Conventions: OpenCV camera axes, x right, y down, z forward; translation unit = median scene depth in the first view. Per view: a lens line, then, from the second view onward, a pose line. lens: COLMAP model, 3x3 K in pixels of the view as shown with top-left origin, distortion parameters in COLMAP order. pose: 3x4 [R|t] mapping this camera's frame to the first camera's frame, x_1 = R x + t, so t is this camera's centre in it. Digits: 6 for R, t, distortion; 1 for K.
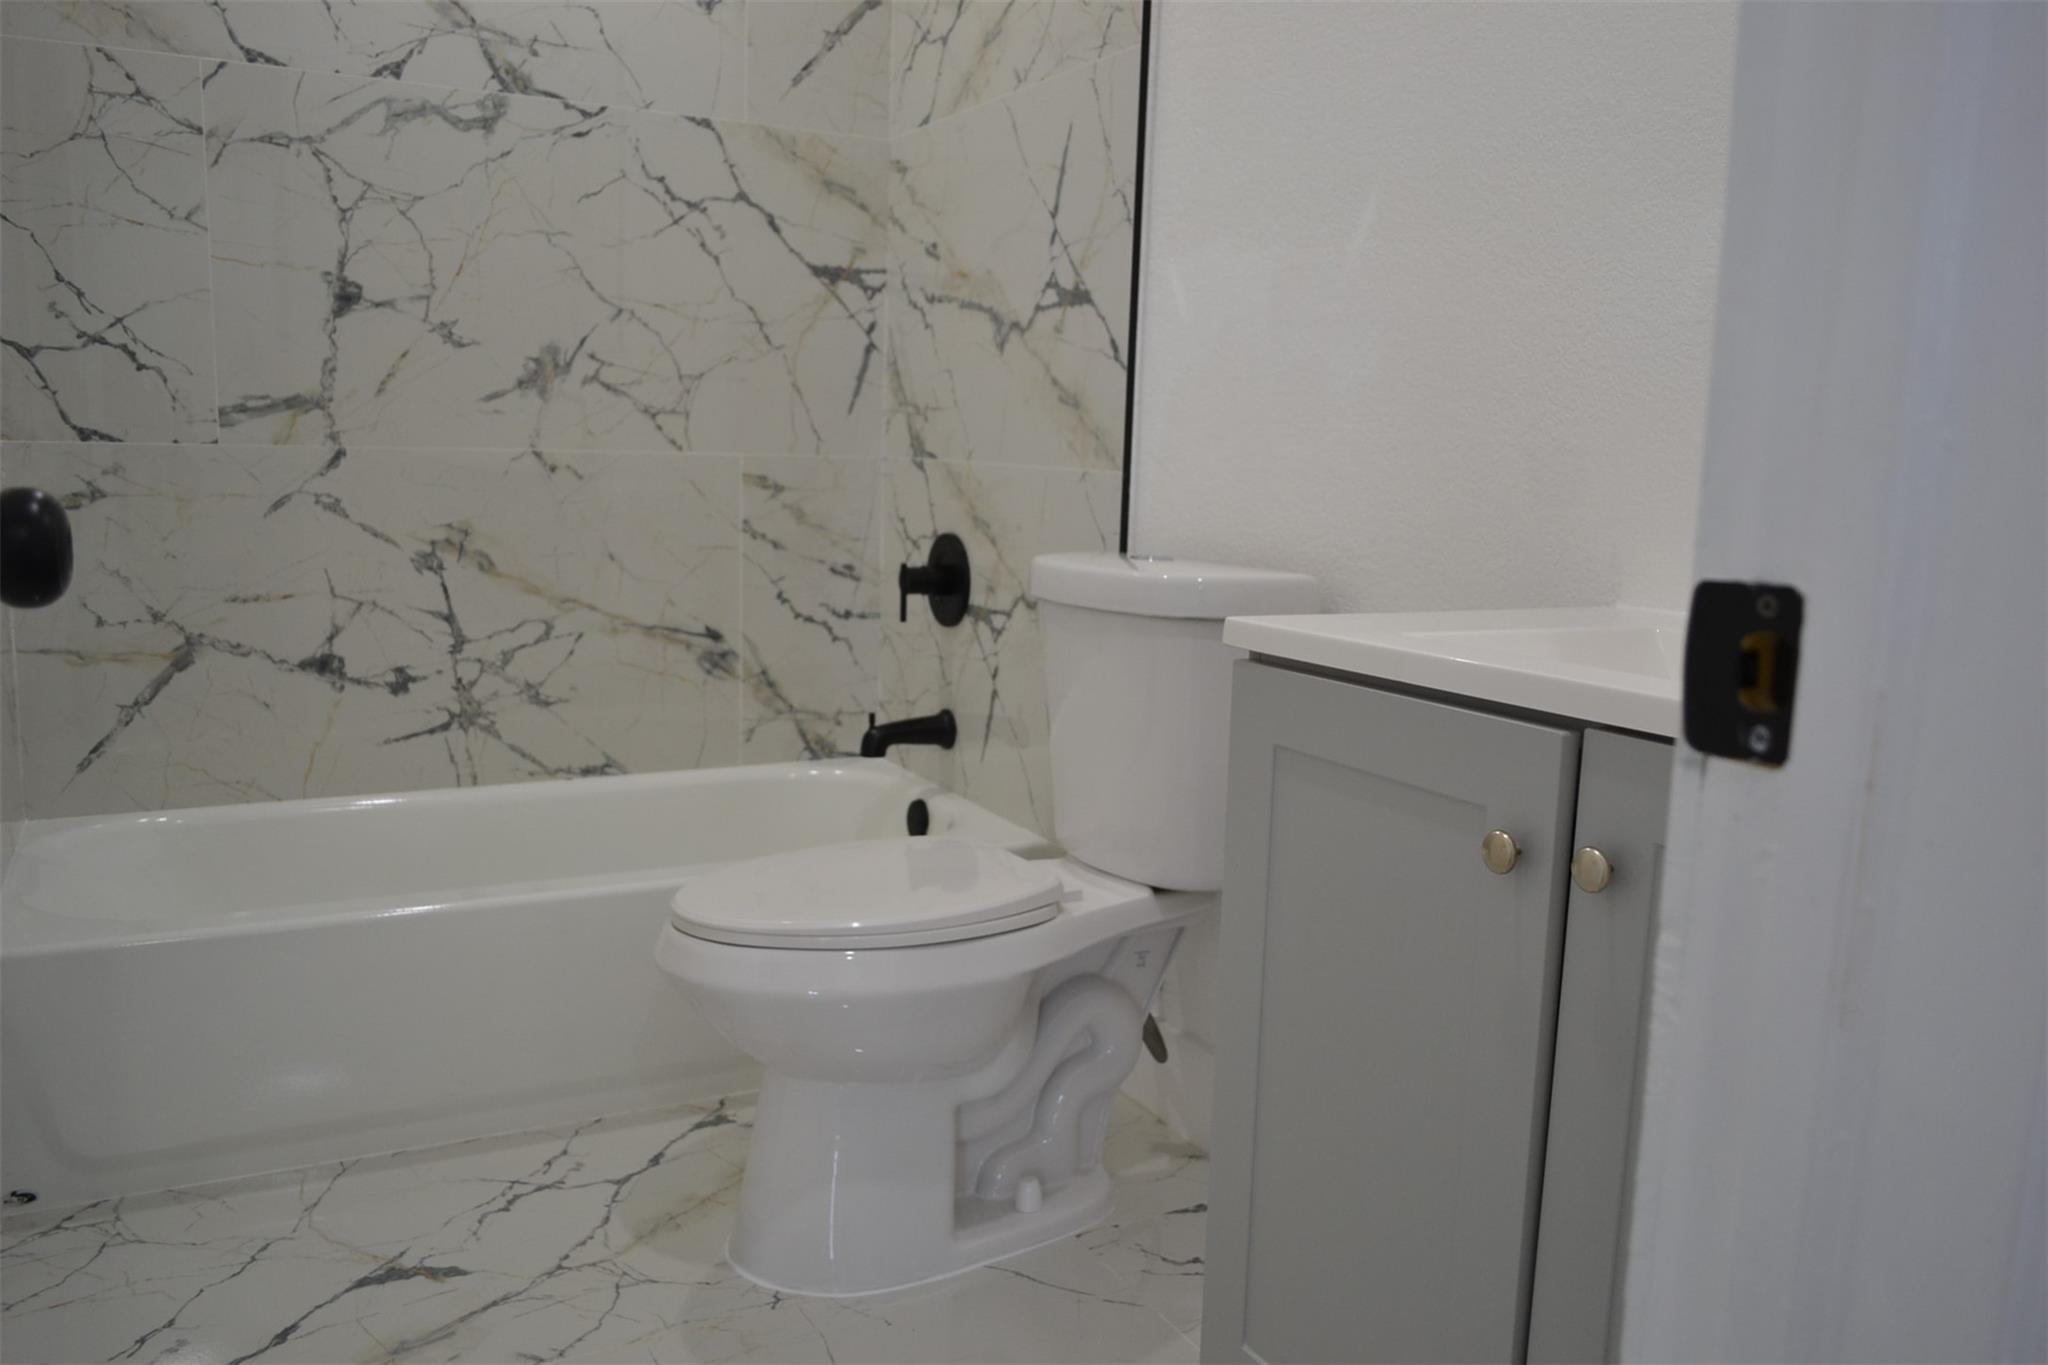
lens RADIAL K [[1620.6, 0, 1021.3], [0, 1620.6, 692.2], [0, 0, 1]] dist [-0.011650, 0.012068]
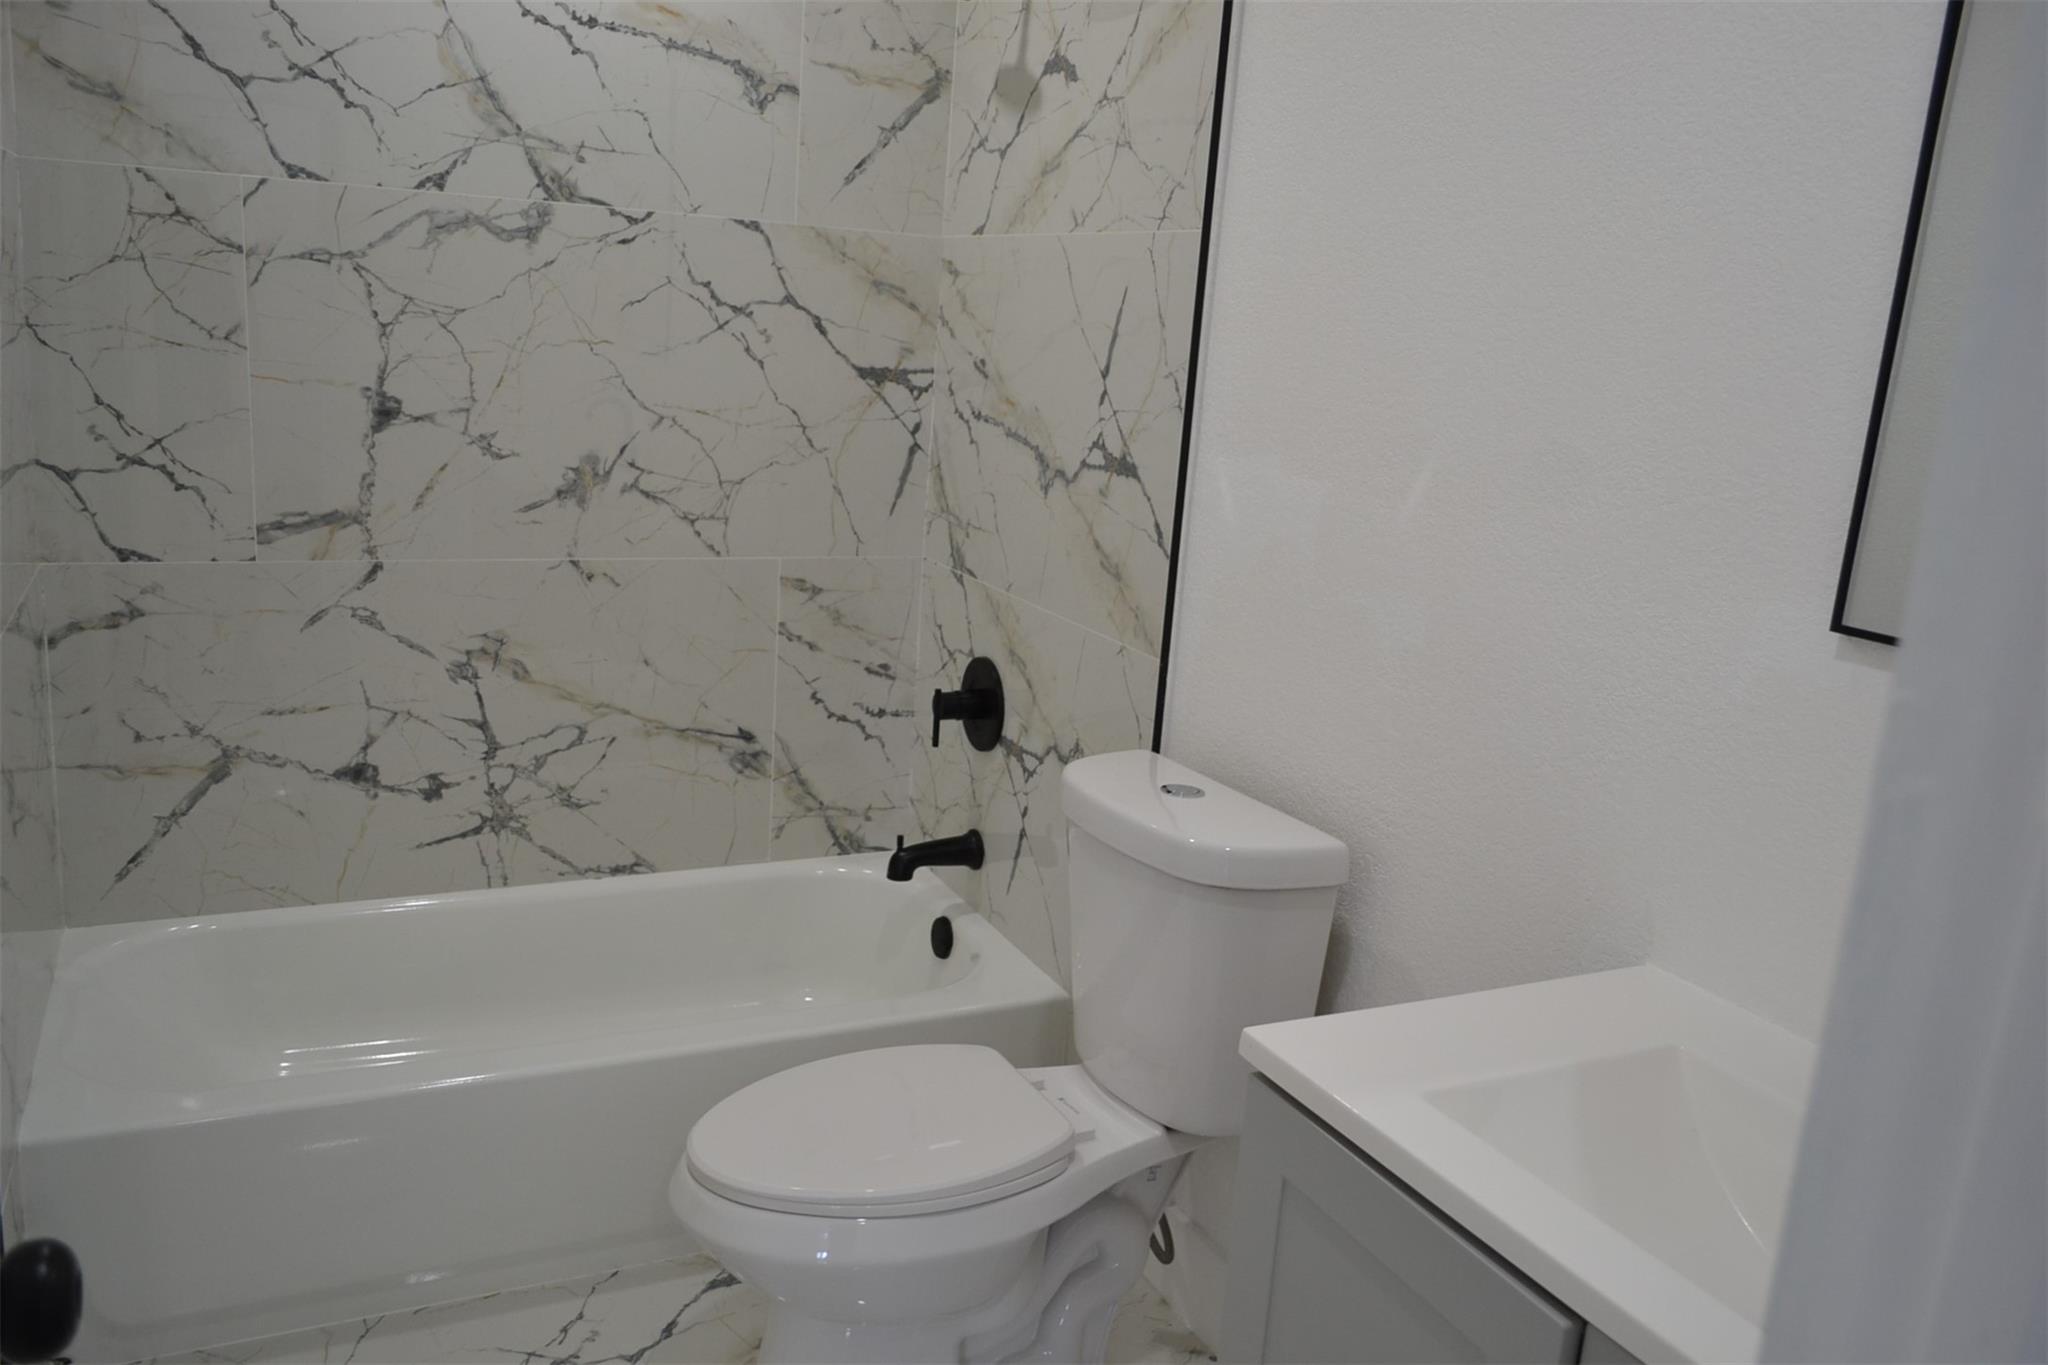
lens RADIAL K [[1620.6, 0, 1021.4], [0, 1620.6, 683.4], [0, 0, 1]] dist [-0.011650, 0.012068]
pose [[0.998621, 0.046724, -0.023945, 0.002021], [-0.044818, 0.996194, 0.074753, -0.167174], [0.027347, -0.073577, 0.996915, 0.012654]]
